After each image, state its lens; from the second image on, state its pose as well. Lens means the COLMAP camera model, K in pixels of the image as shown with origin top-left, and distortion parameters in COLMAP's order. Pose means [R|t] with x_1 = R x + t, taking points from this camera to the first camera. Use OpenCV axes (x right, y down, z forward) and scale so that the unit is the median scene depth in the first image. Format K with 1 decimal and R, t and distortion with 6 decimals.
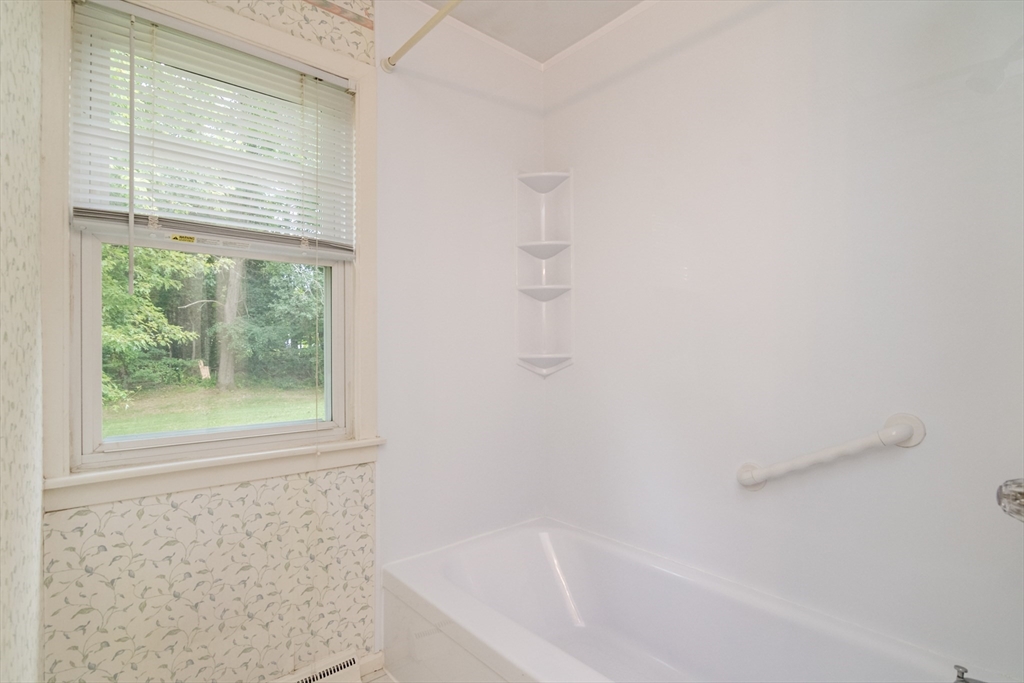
lens RADIAL K [[500.9, 0, 491.5], [0, 500.9, 347.8], [0, 0, 1]] dist [-0.015007, -0.000673]
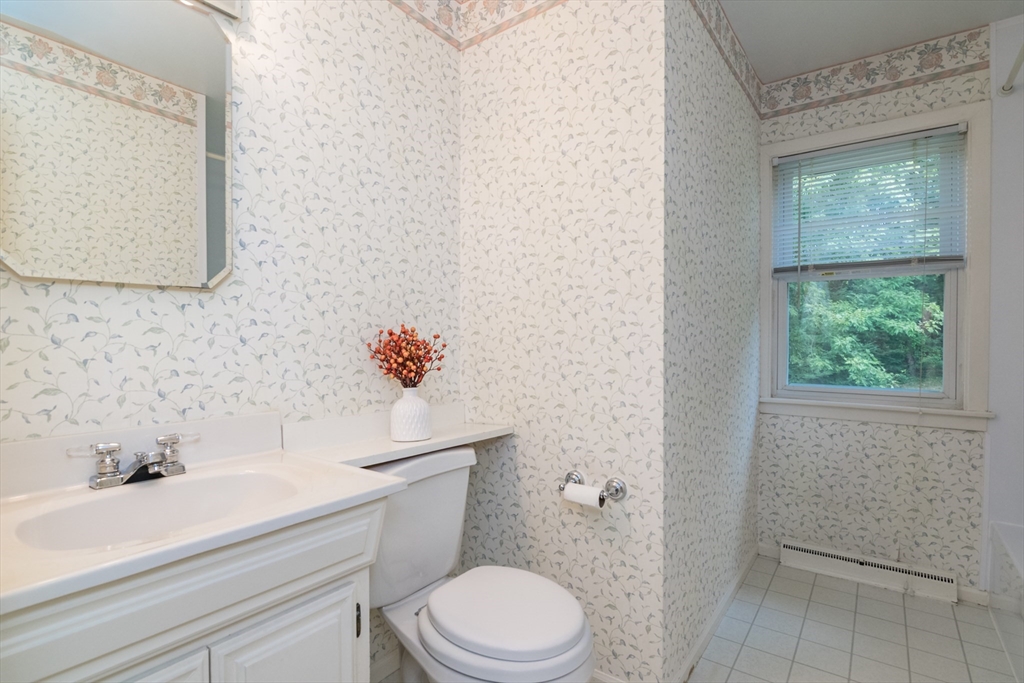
lens RADIAL K [[500.9, 0, 491.5], [0, 500.9, 347.8], [0, 0, 1]] dist [-0.015007, -0.000673]
pose [[0.157720, 0.023985, -0.987193, 0.793797], [0.001597, 0.999697, 0.024544, -0.005006], [0.987483, -0.005448, 0.157634, -0.378618]]
